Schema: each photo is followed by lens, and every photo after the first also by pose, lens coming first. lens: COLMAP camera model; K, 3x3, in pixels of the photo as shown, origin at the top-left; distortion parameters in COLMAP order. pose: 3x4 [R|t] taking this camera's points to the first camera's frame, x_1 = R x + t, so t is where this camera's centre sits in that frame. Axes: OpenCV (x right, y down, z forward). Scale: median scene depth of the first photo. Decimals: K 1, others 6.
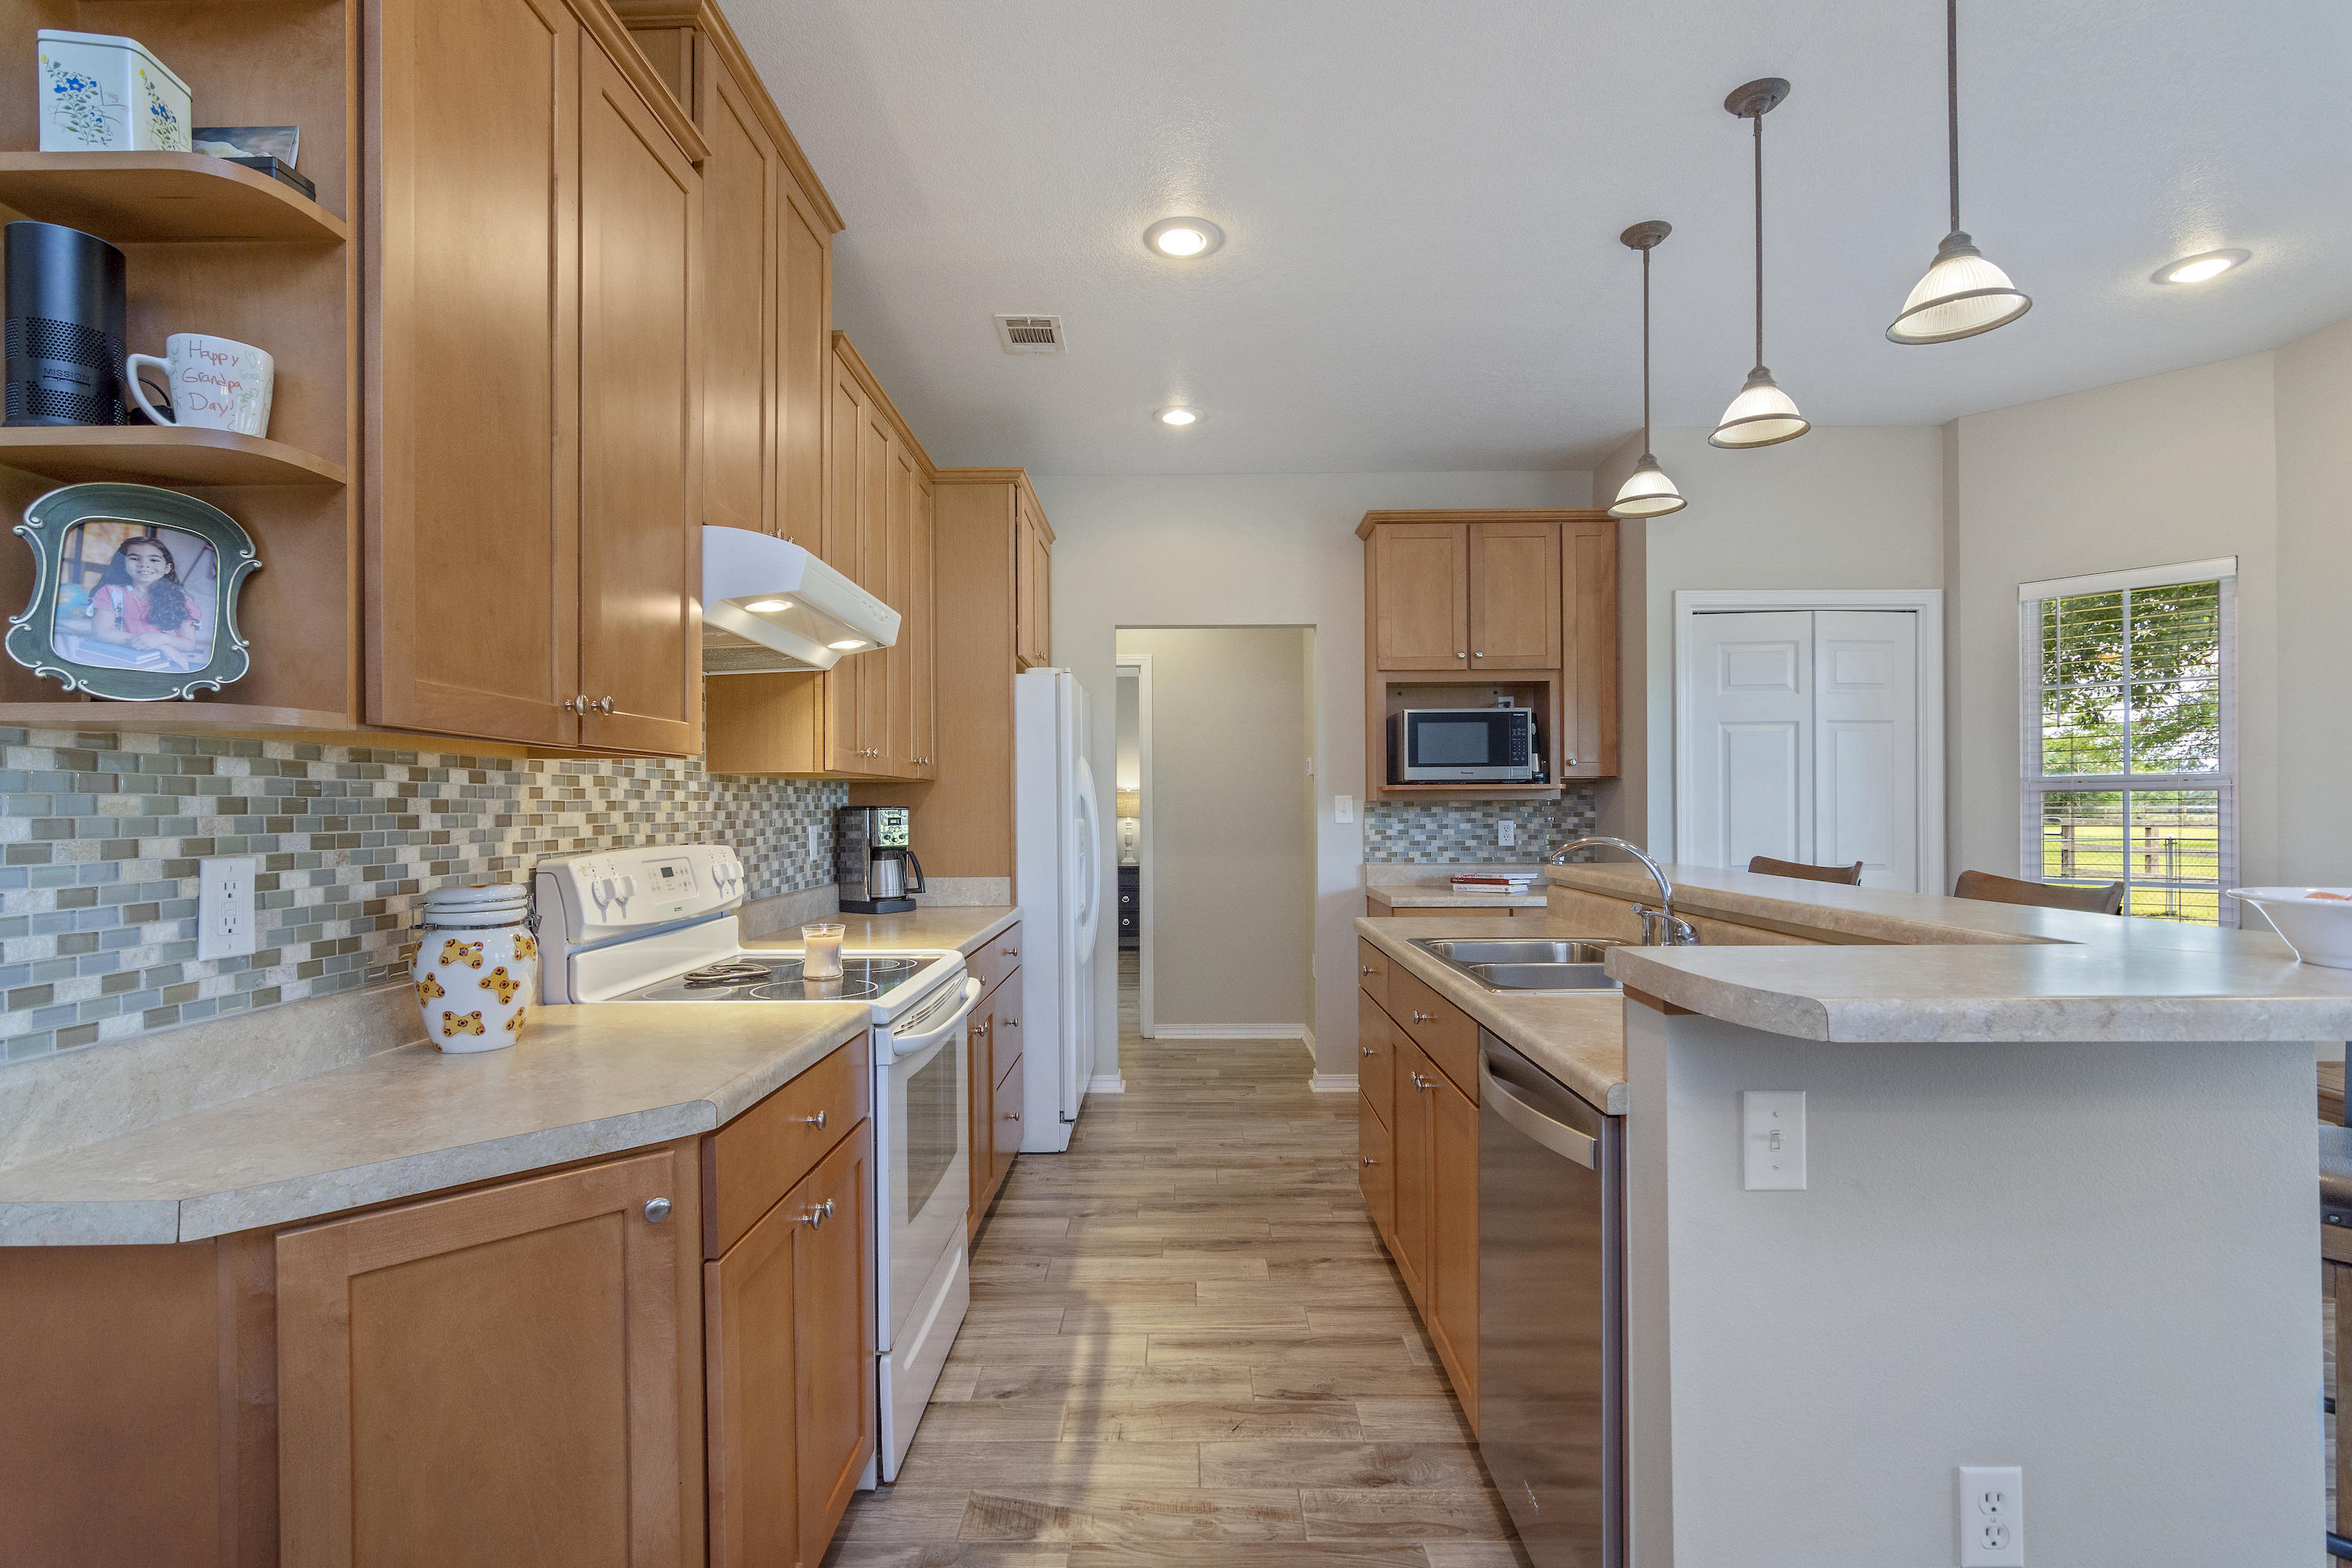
lens RADIAL K [[1144.2, 0, 1172.3], [0, 1144.2, 802.5], [0, 0, 1]] dist [0.000080, 0.000186]
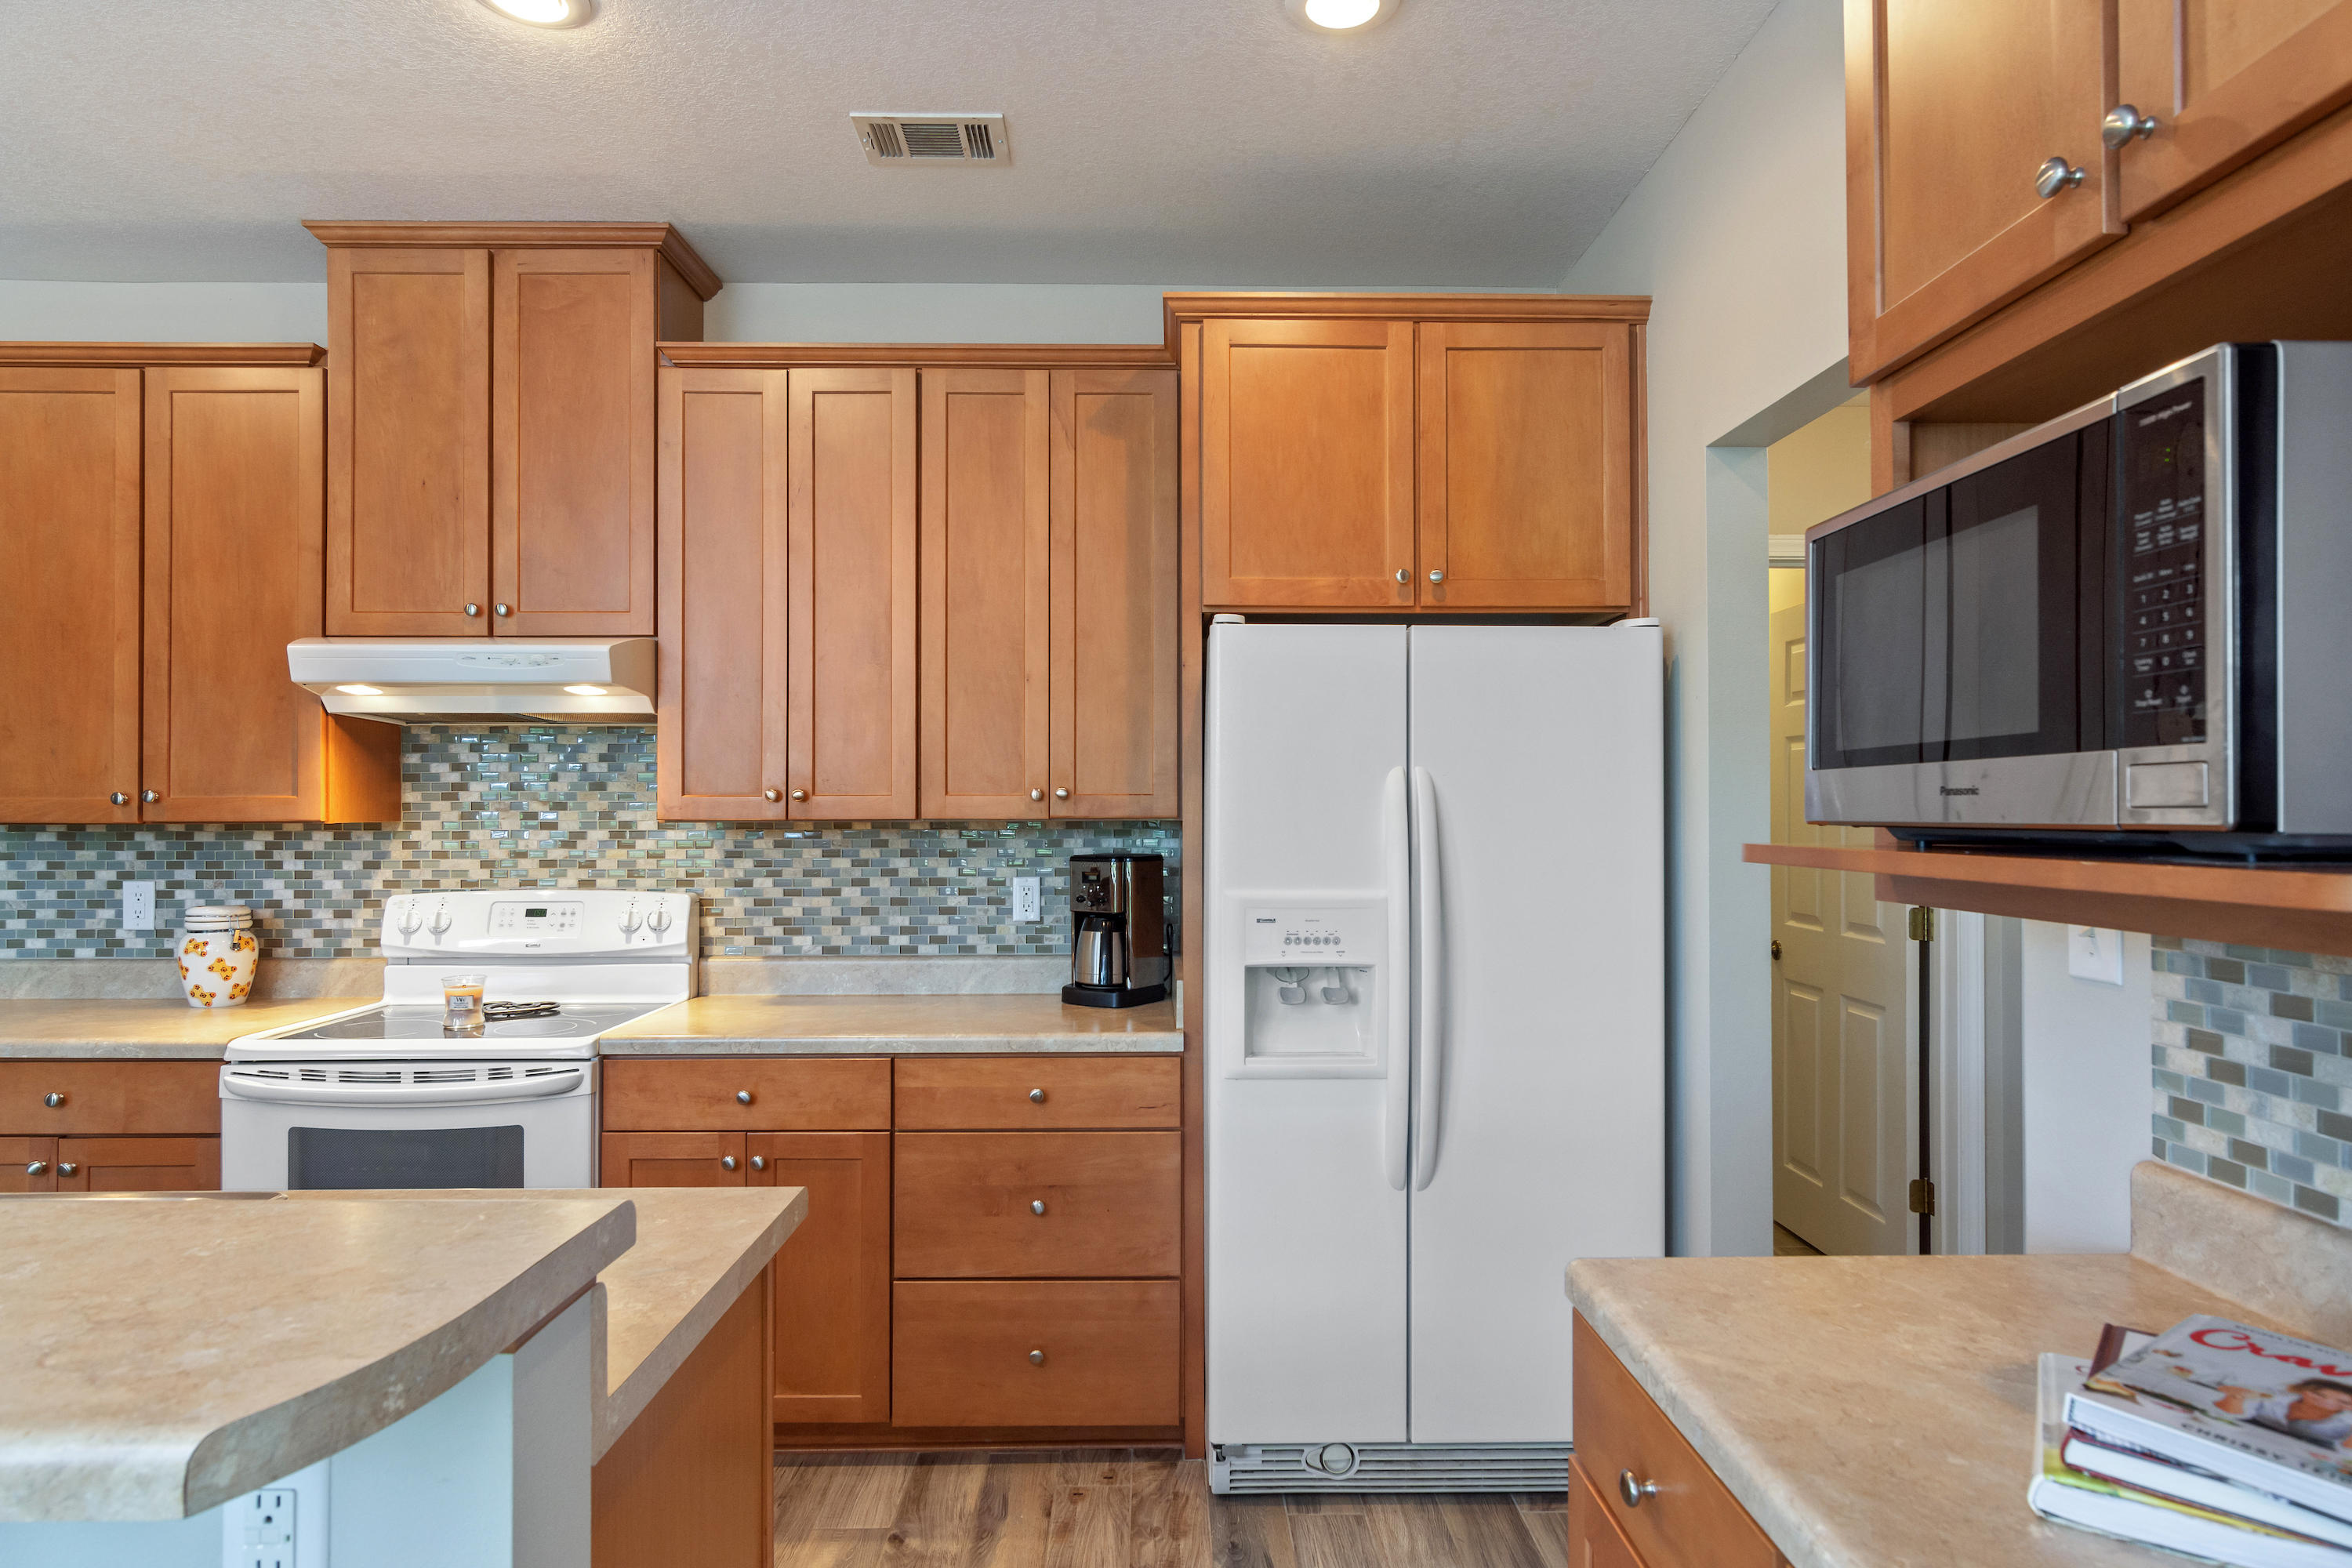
lens RADIAL K [[1304.4, 0, 1178.0], [0, 1304.4, 796.4], [0, 0, 1]] dist [0.000758, 0.001116]
pose [[0.023662, -0.005923, -0.999702, 0.834656], [0.005395, 0.999969, -0.005797, -0.042716], [0.999705, -0.005256, 0.023694, 1.508906]]
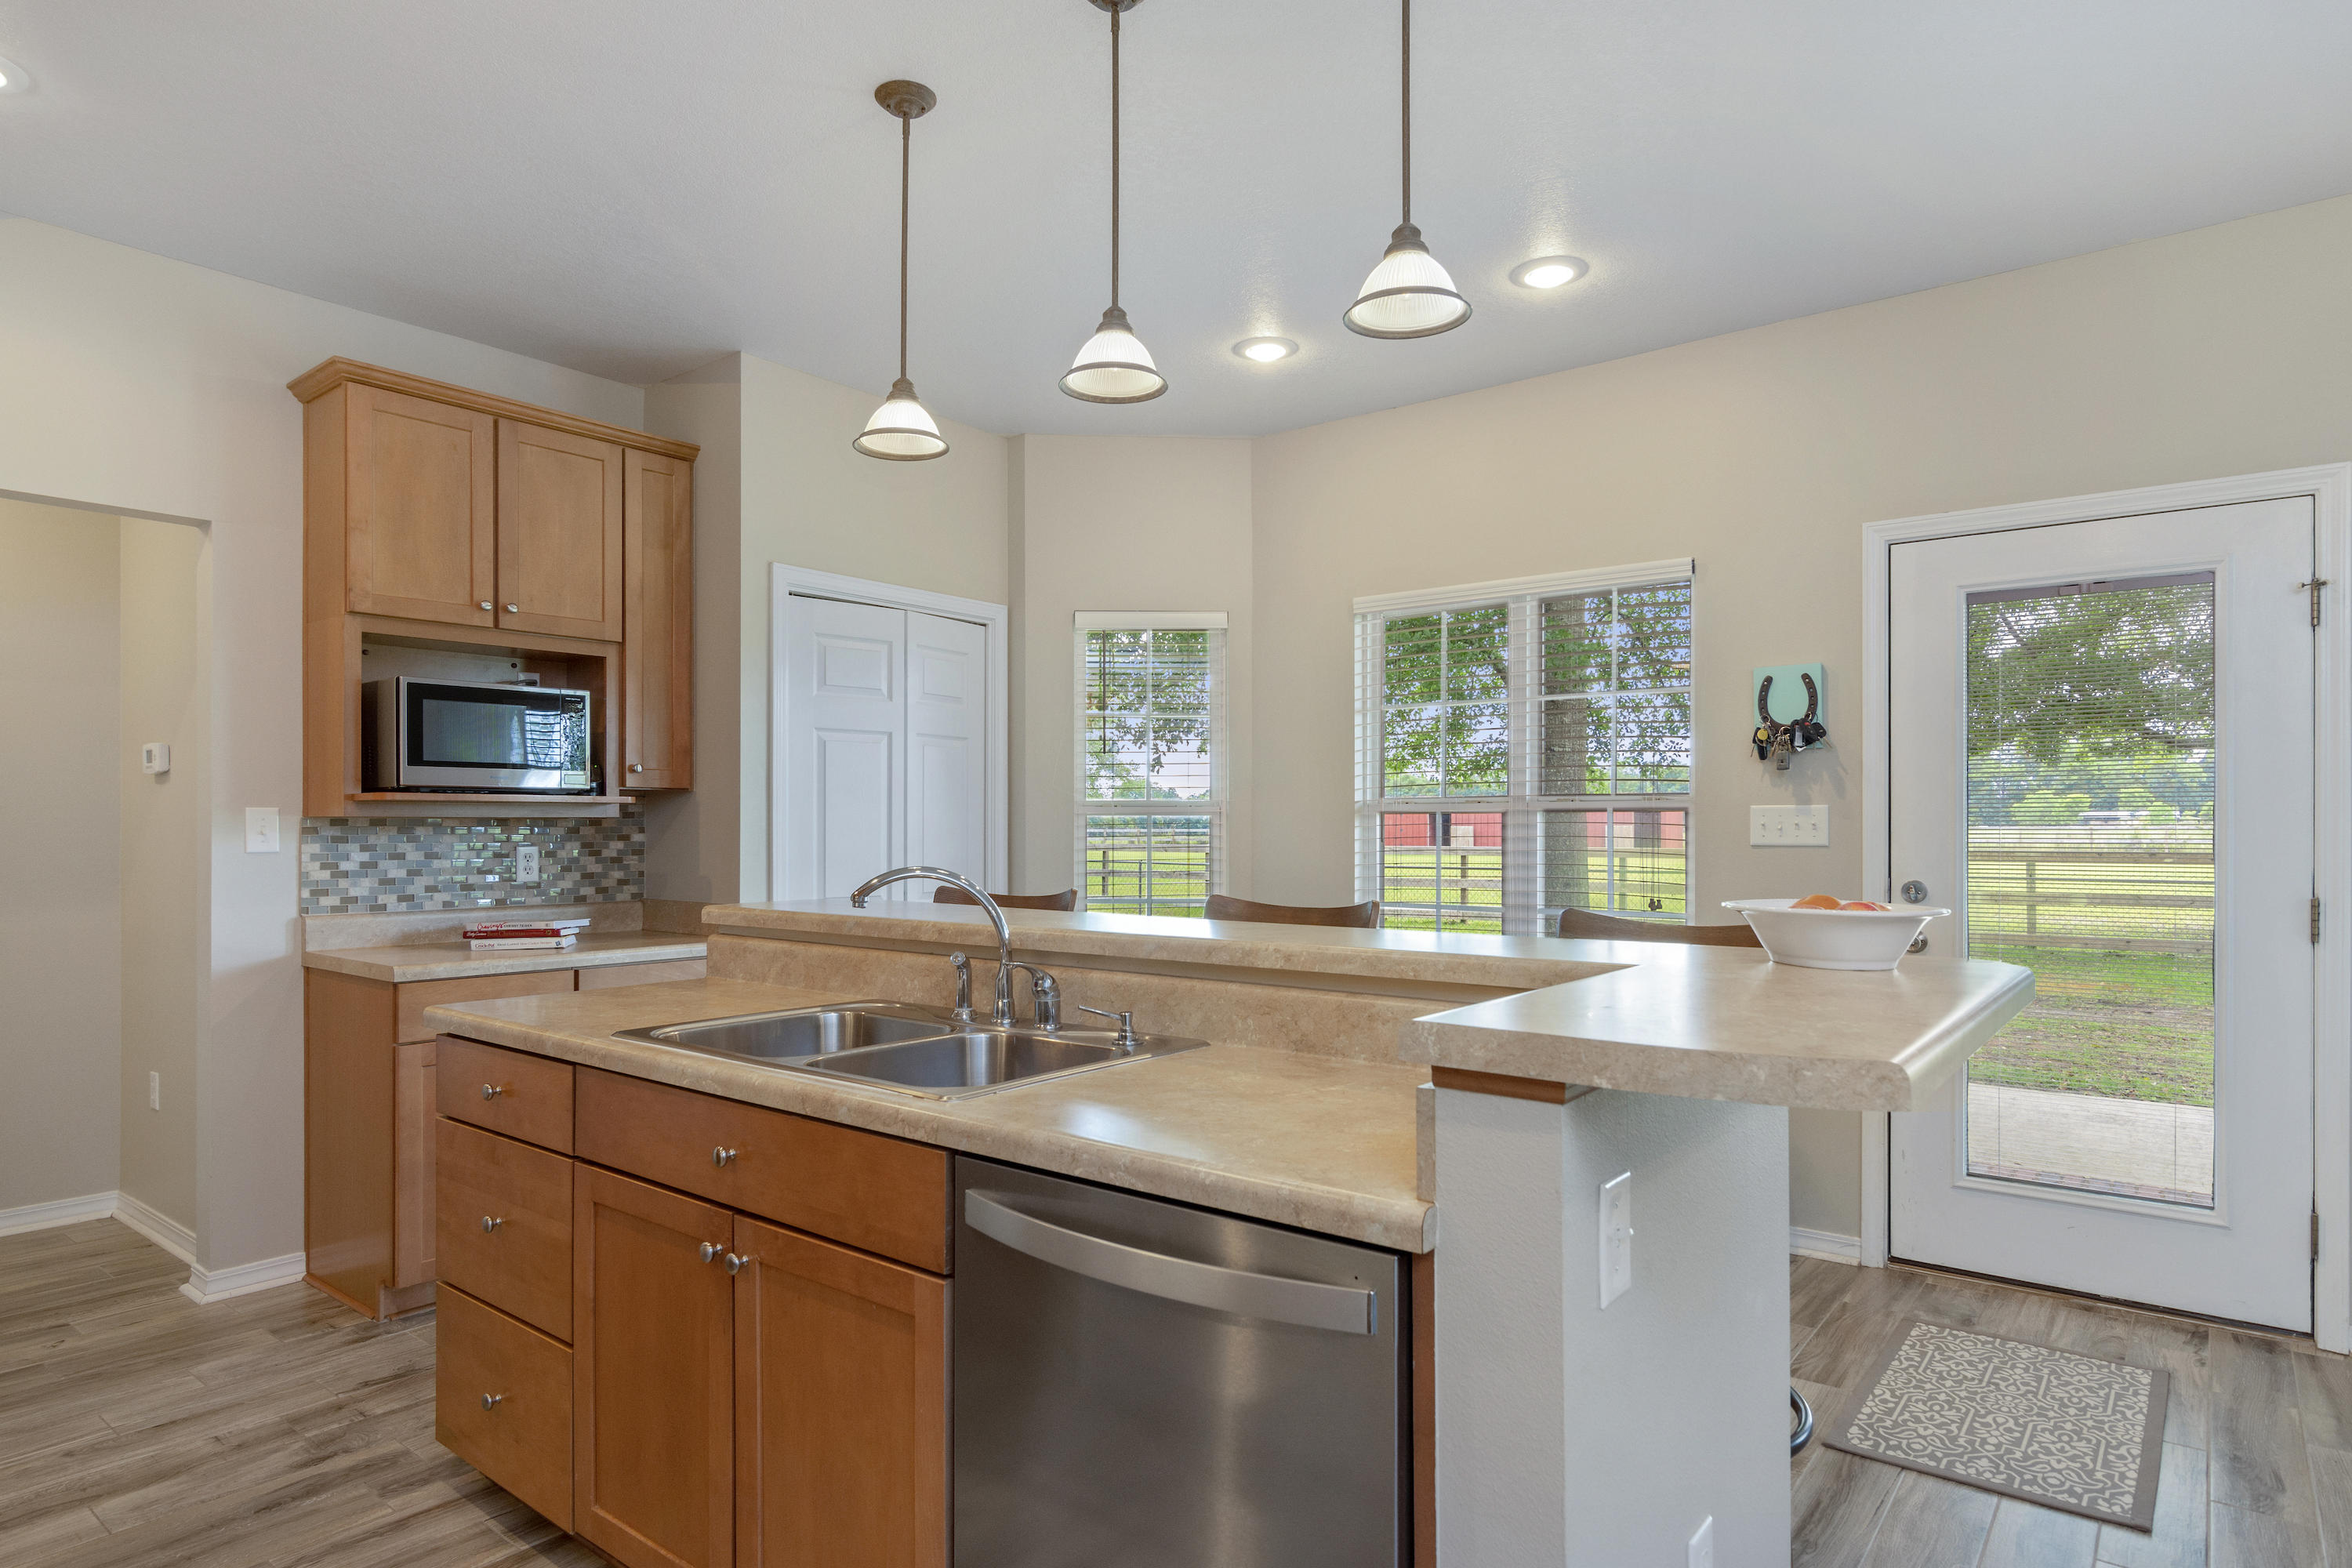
lens RADIAL K [[1308.0, 0, 1173.3], [0, 1308.0, 823.1], [0, 0, 1]] dist [-0.001949, 0.001076]
pose [[0.611934, 0.006945, 0.790878, -0.203705], [-0.006266, 0.999973, -0.003933, 0.003591], [-0.790884, -0.002548, 0.611961, 0.346491]]
